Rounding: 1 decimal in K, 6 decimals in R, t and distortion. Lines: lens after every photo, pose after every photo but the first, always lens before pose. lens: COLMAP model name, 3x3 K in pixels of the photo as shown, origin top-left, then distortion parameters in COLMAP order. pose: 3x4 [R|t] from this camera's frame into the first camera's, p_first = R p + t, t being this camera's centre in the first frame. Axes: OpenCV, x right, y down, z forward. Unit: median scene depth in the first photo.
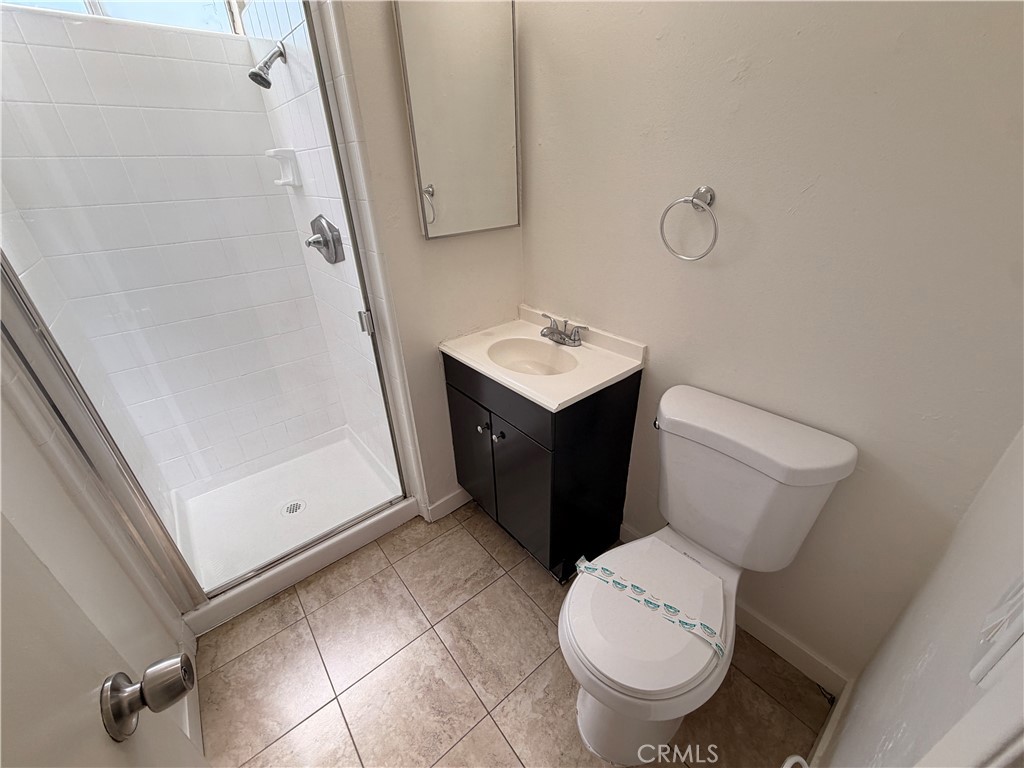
lens RADIAL K [[407.6, 0, 508.6], [0, 407.6, 383.5], [0, 0, 1]] dist [-0.000009, 0.000080]
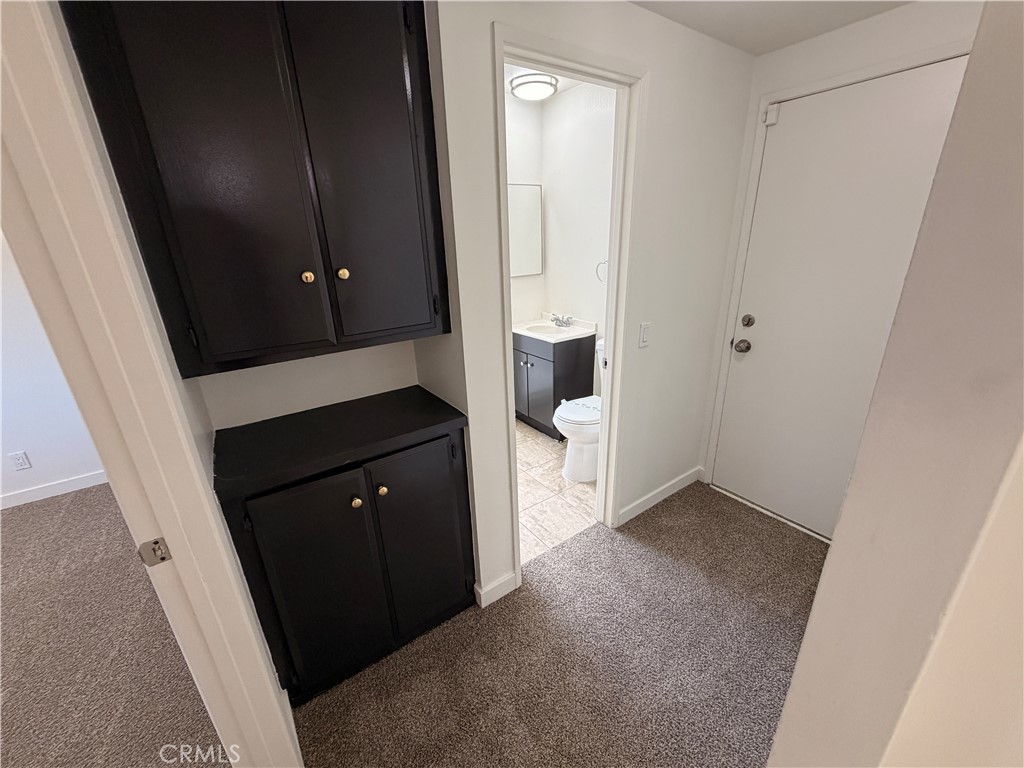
lens RADIAL K [[407.6, 0, 508.6], [0, 407.6, 383.5], [0, 0, 1]] dist [-0.000009, 0.000080]
pose [[0.997143, 0.020908, -0.072592, 0.017926], [-0.030678, 0.990207, -0.136196, 0.518630], [0.069033, 0.138034, 0.988019, -1.138555]]
